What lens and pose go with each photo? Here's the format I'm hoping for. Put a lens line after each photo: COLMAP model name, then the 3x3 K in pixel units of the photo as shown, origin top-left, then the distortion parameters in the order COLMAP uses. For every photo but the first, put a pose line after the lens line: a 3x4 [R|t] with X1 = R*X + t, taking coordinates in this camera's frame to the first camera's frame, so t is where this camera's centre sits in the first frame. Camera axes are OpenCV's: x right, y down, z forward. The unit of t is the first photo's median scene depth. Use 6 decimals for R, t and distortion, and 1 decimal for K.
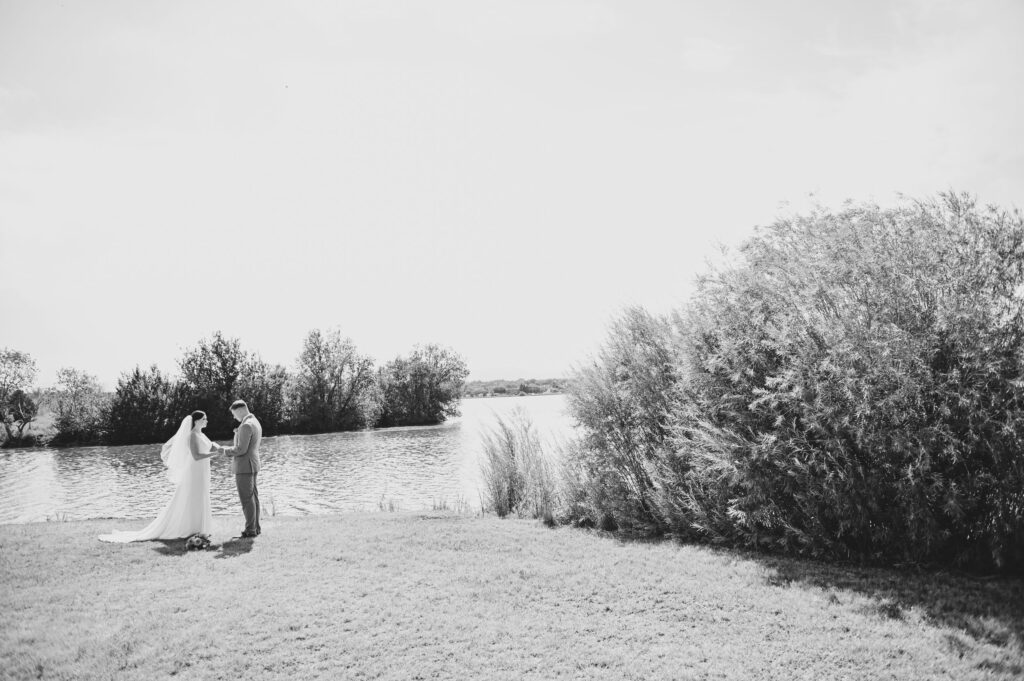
lens RADIAL K [[693.9, 0, 521.0], [0, 693.9, 364.5], [0, 0, 1]] dist [-0.051090, -0.002139]
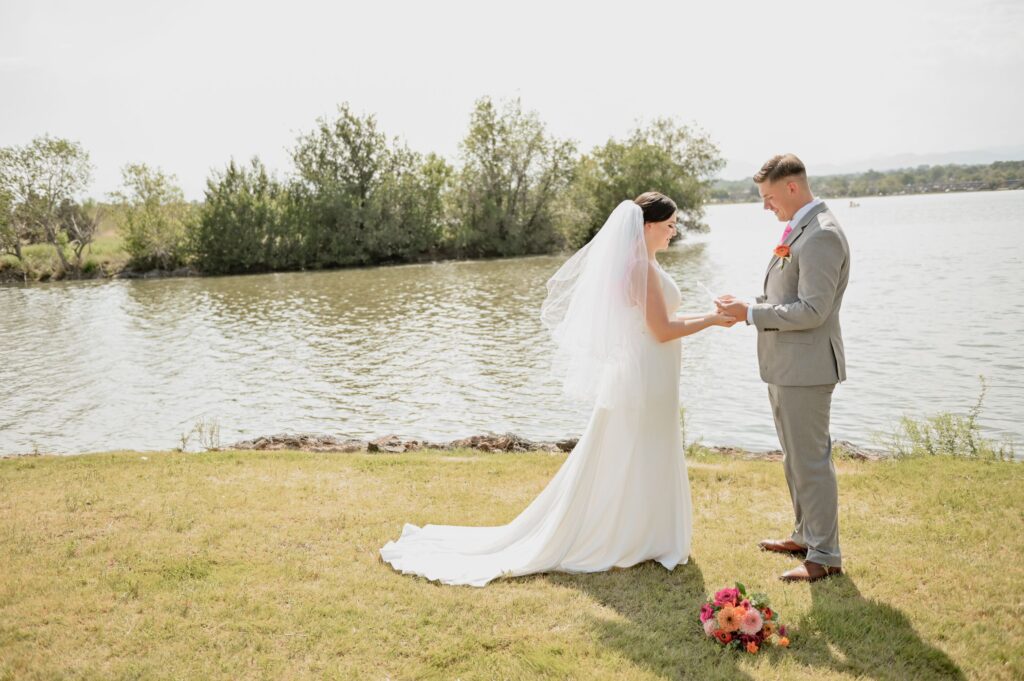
lens RADIAL K [[999.7, 0, 517.7], [0, 999.7, 343.2], [0, 0, 1]] dist [0.018406, 0.000000]
pose [[0.975925, 0.021790, -0.217017, -0.066893], [0.018085, 0.983486, 0.180077, 0.008079], [0.217357, -0.179666, 0.959414, 0.080544]]
